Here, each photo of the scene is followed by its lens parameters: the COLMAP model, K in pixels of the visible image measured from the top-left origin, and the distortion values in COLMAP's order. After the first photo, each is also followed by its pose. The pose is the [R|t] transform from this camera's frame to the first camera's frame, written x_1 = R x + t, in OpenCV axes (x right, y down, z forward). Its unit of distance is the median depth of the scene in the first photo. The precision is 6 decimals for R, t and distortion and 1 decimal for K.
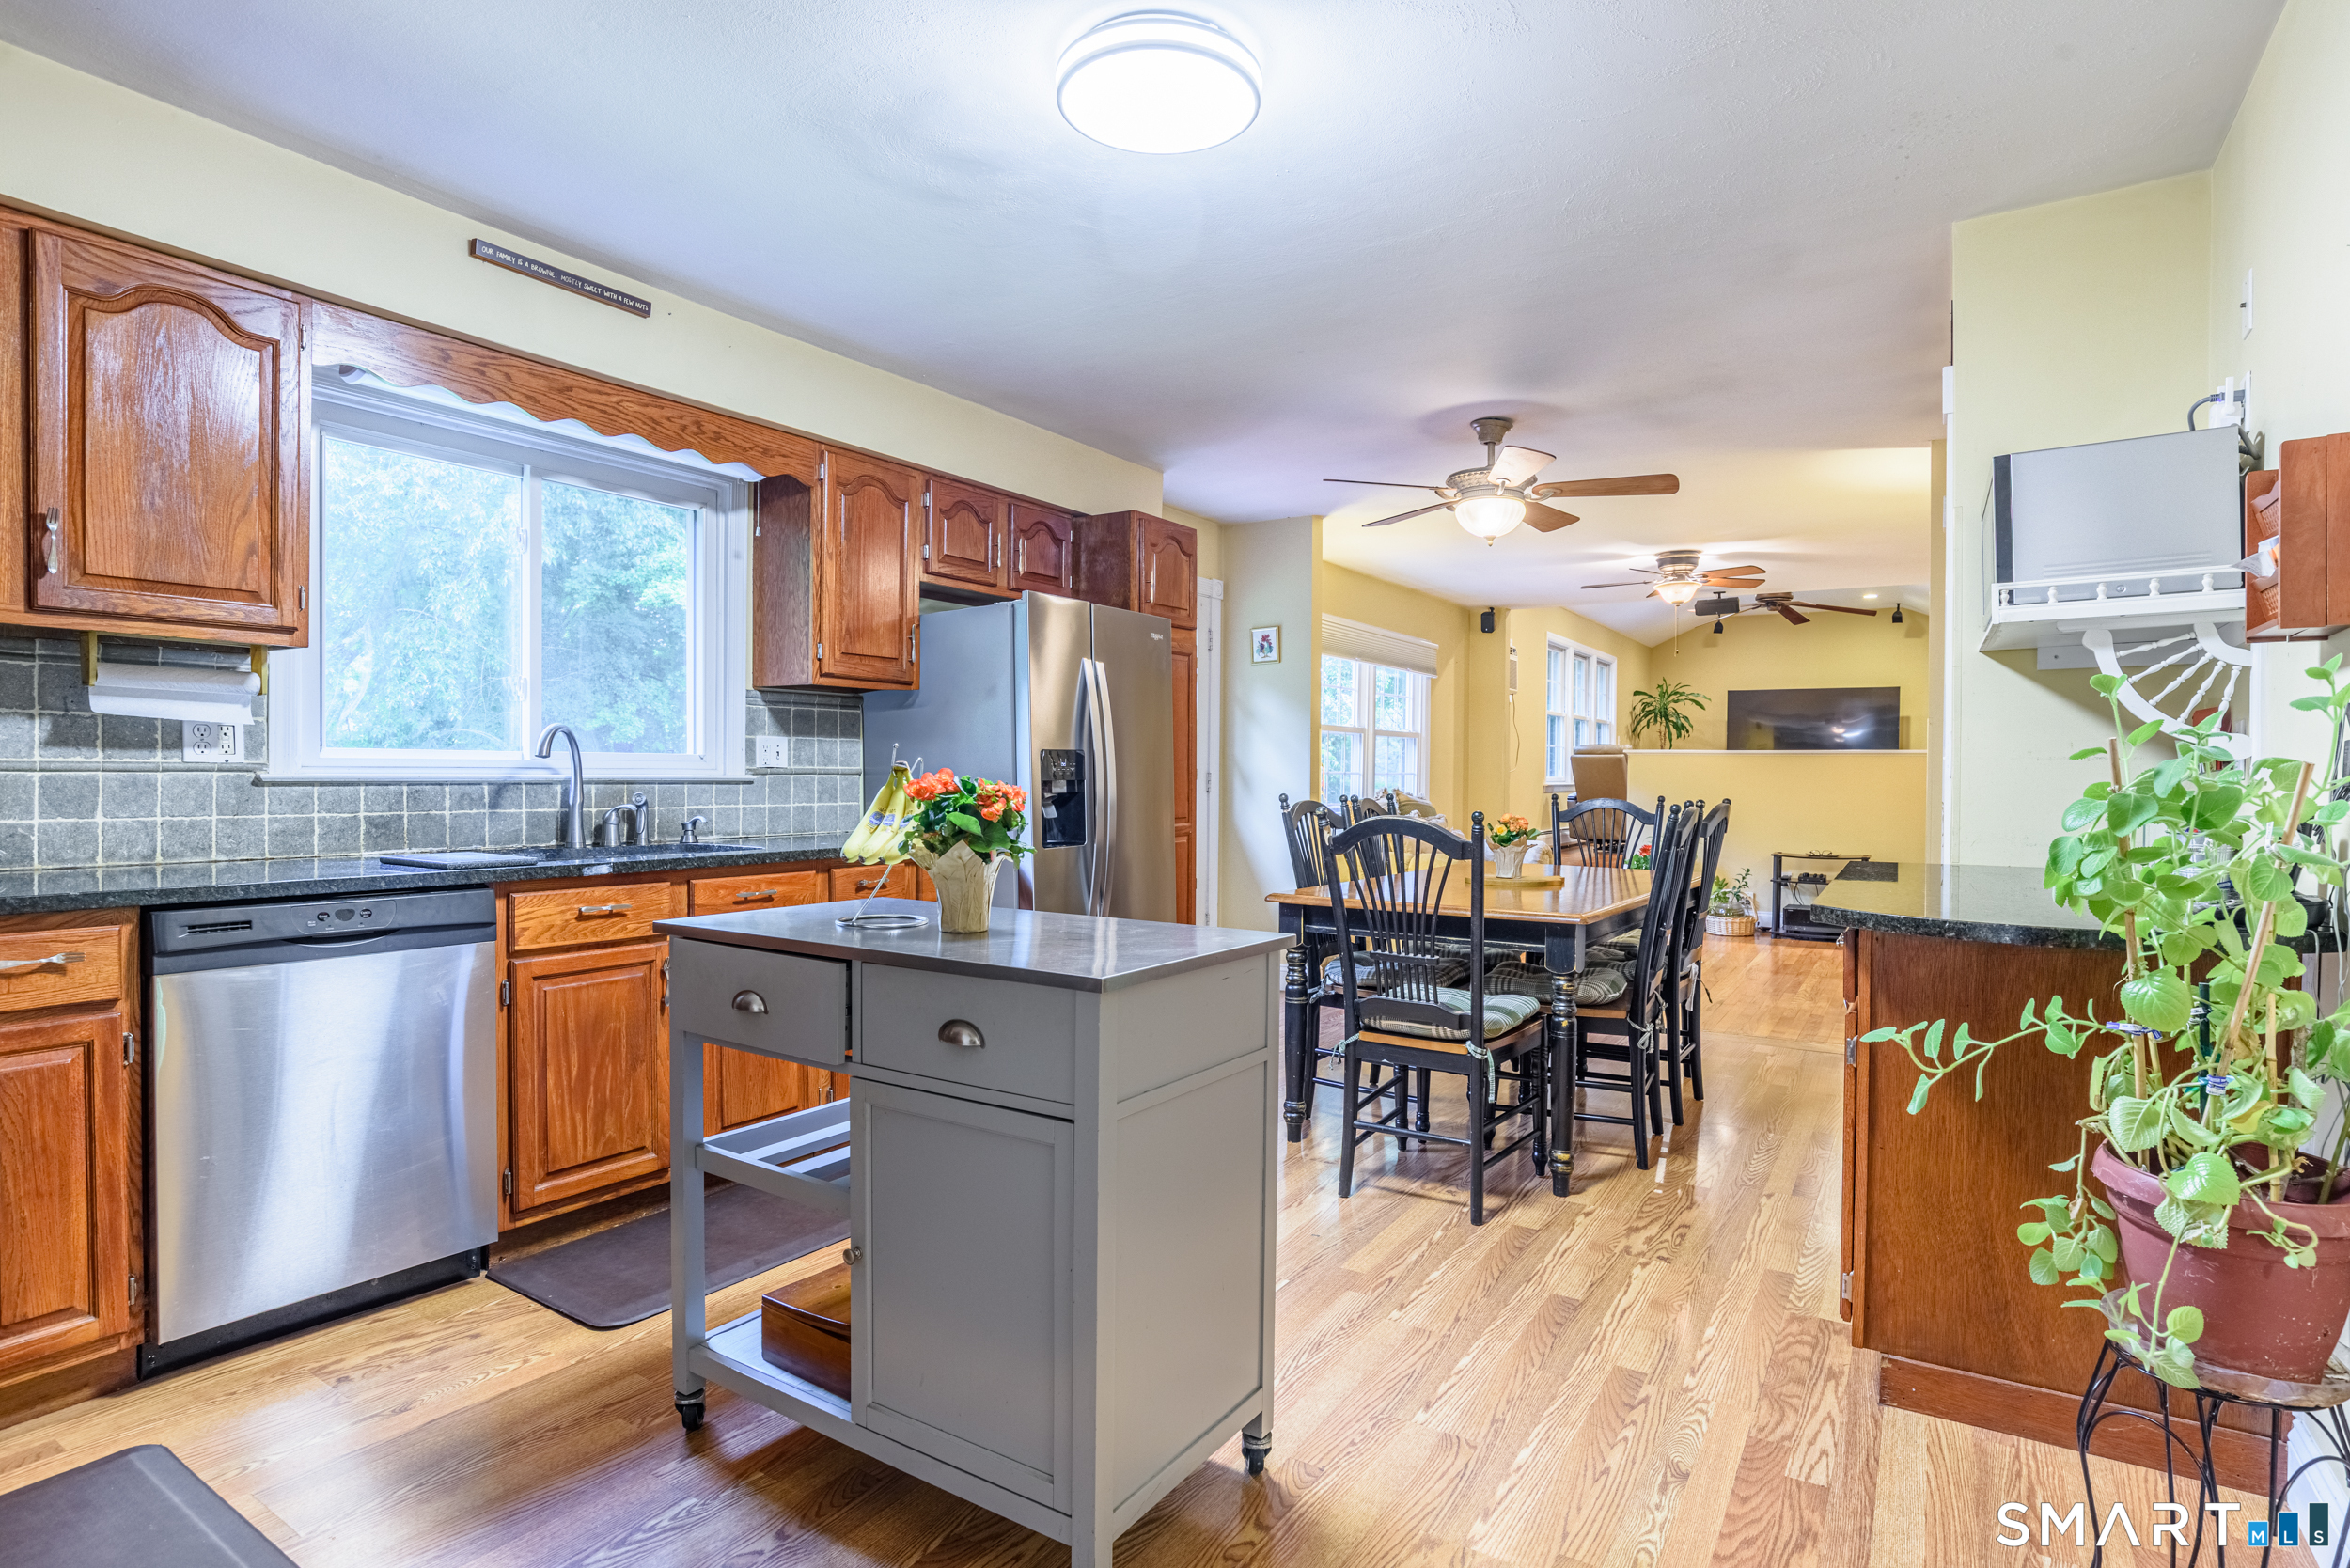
lens RADIAL K [[1192.9, 0, 1194.4], [0, 1192.9, 788.1], [0, 0, 1]] dist [-0.046366, 0.018645]
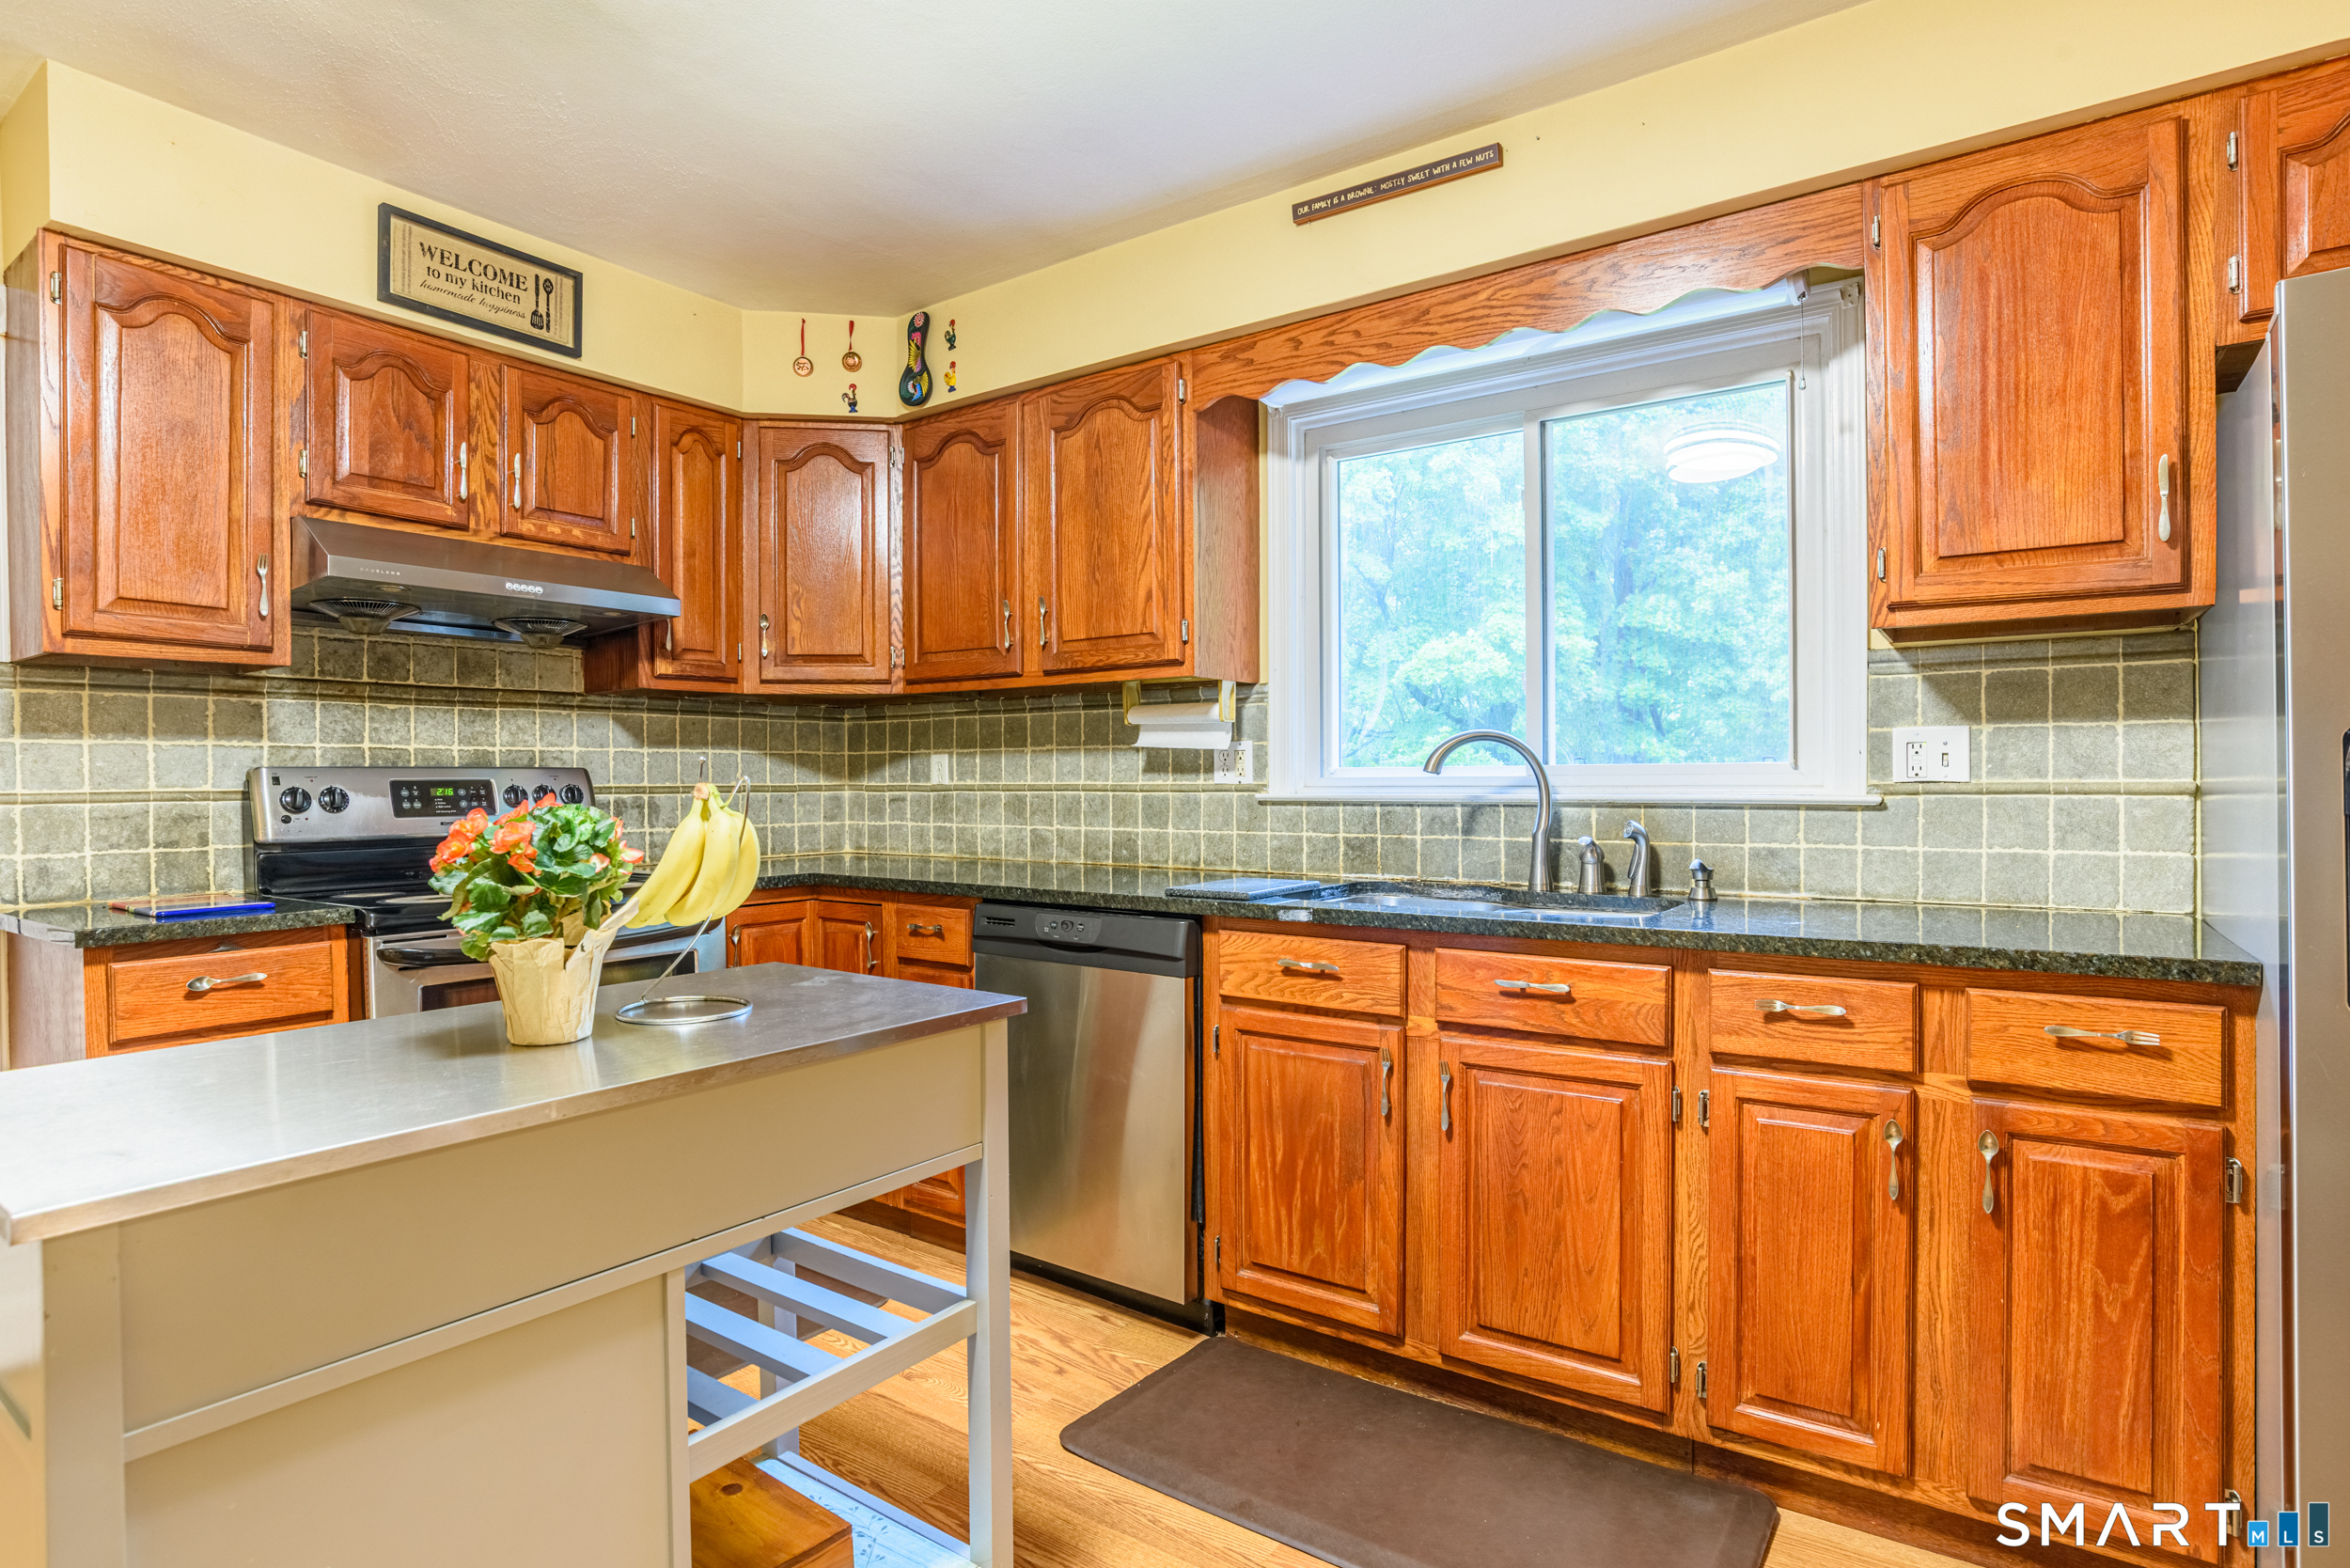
lens RADIAL K [[1192.9, 0, 1167.5], [0, 1192.9, 789.0], [0, 0, 1]] dist [-0.046366, 0.018645]
pose [[-0.044080, -0.001144, -0.999027, 0.303072], [-0.007880, 0.999969, -0.000797, -0.014791], [0.998997, 0.007837, -0.044087, 0.936930]]
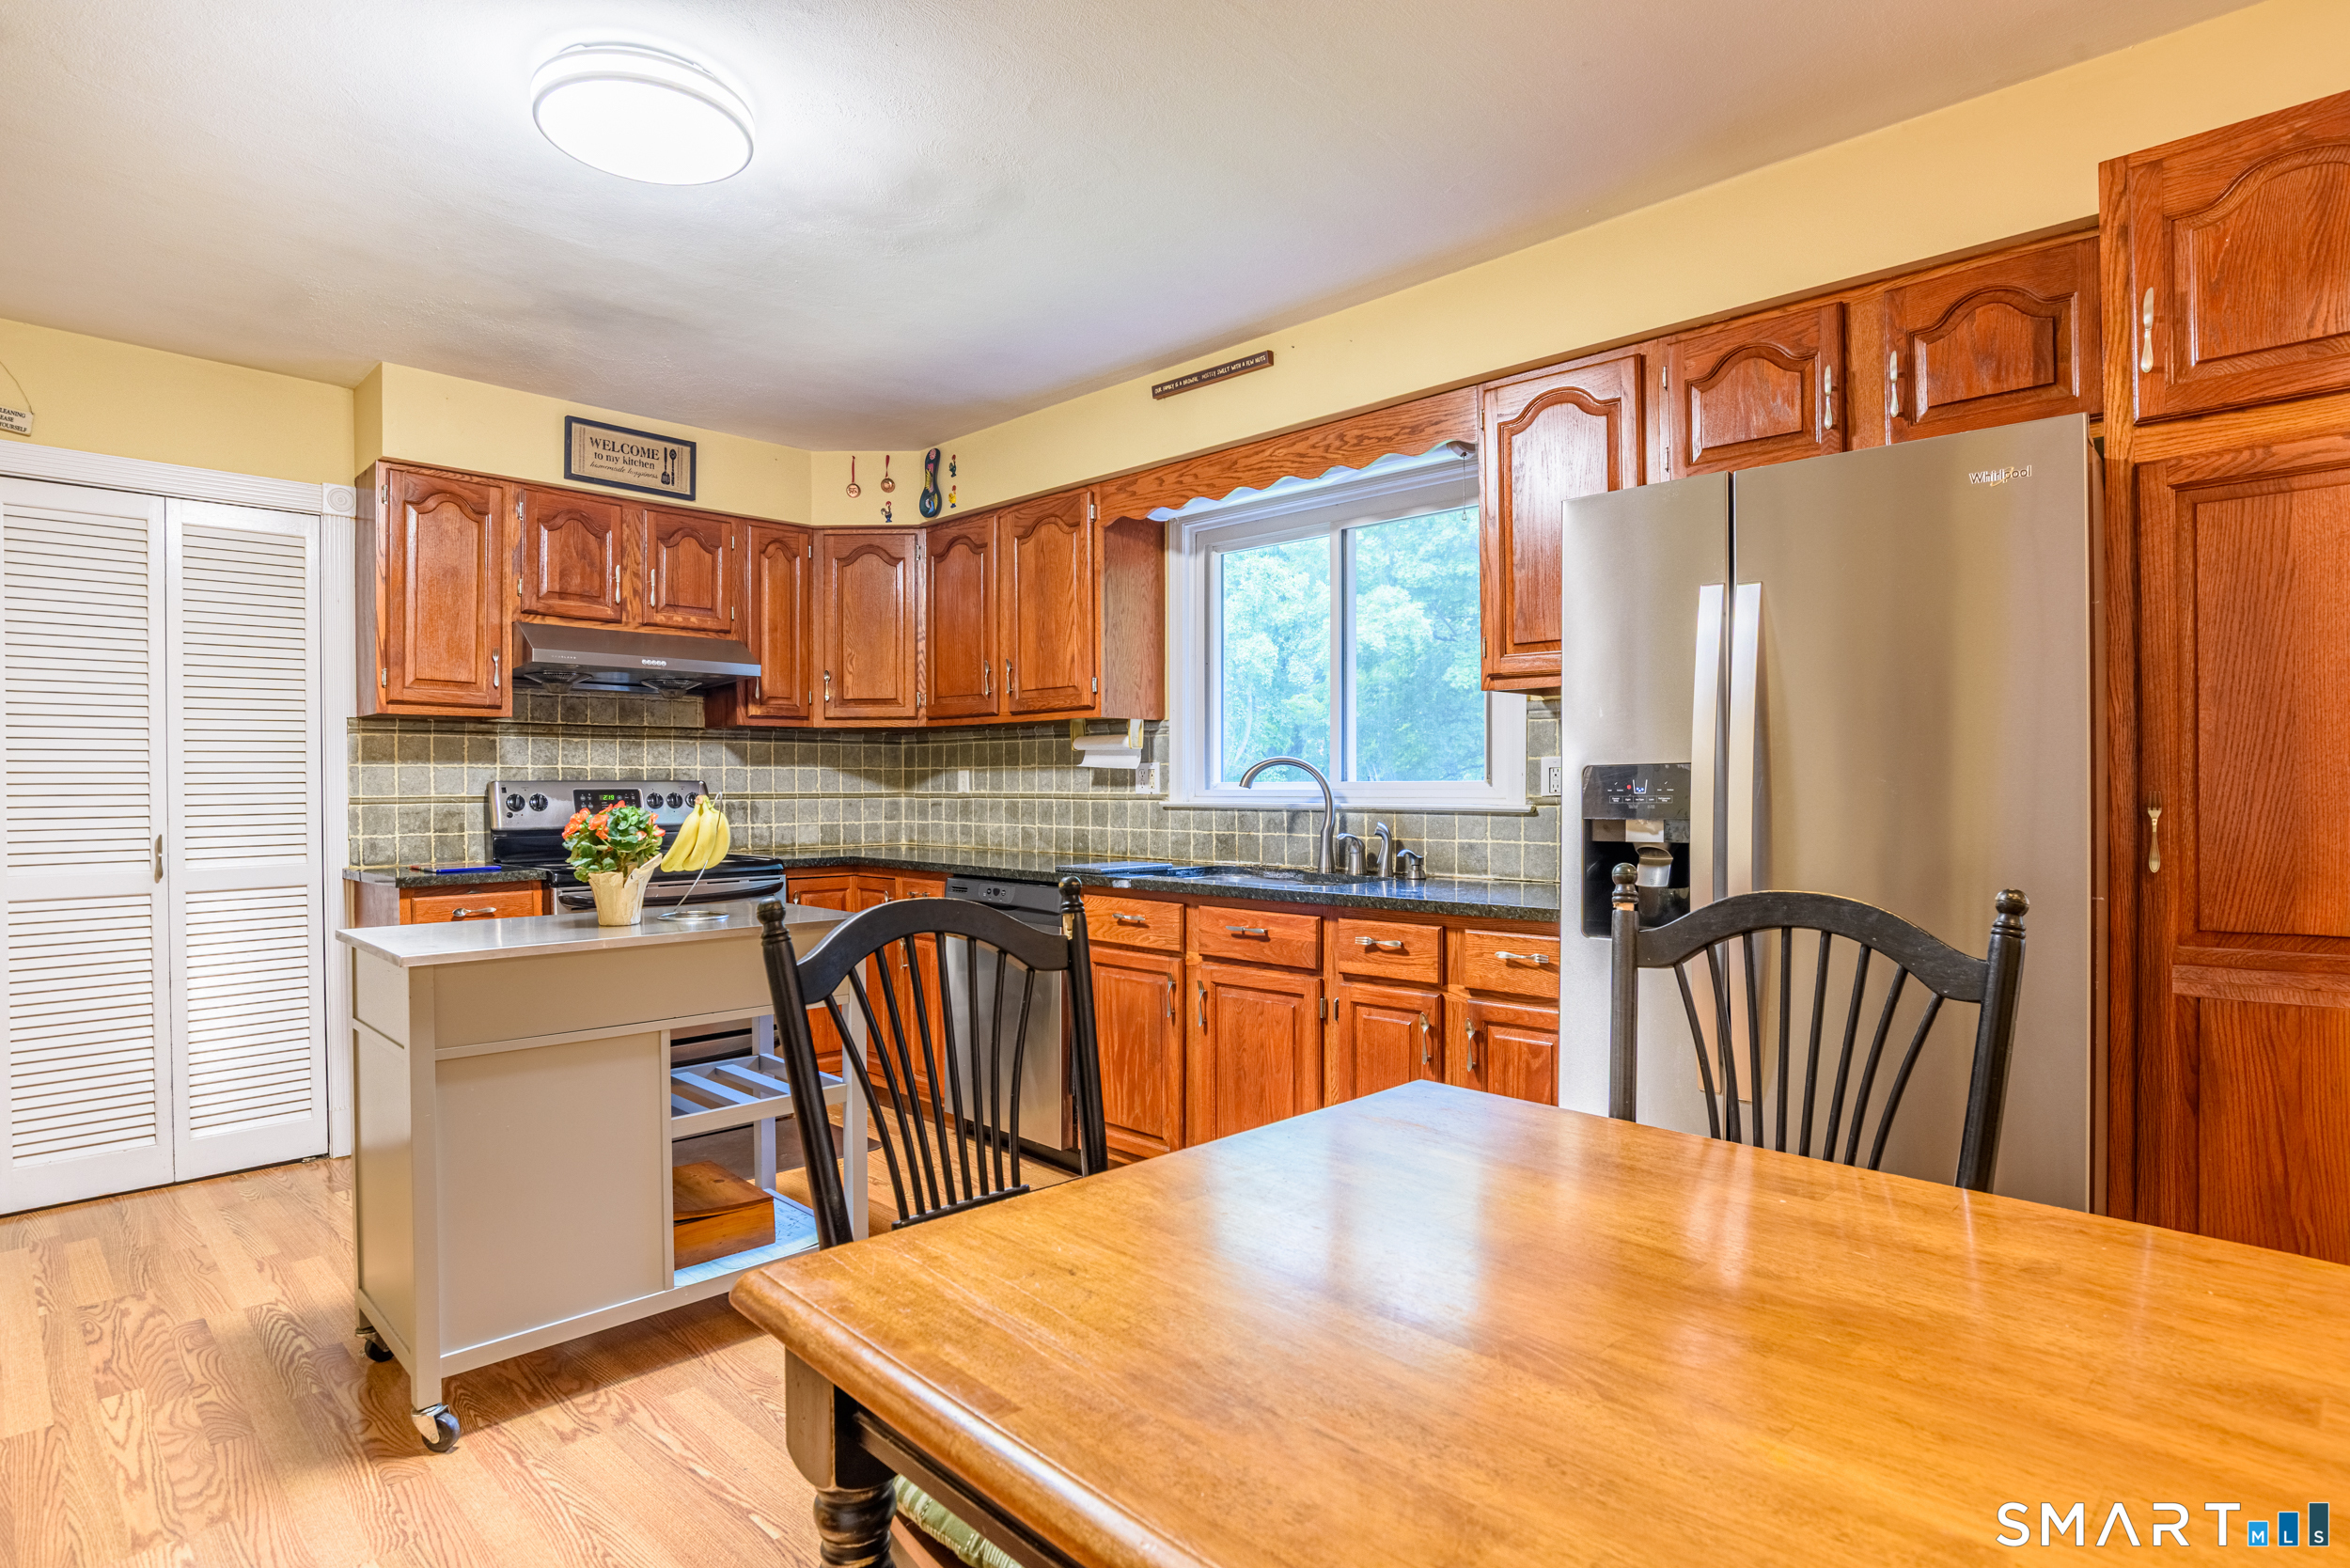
lens RADIAL K [[1192.9, 0, 1154.0], [0, 1192.9, 795.7], [0, 0, 1]] dist [-0.046366, 0.018645]
pose [[-0.202783, -0.000437, -0.979224, 0.657777], [-0.011874, 0.999927, 0.002013, -0.021913], [0.979152, 0.012036, -0.202774, 1.259290]]
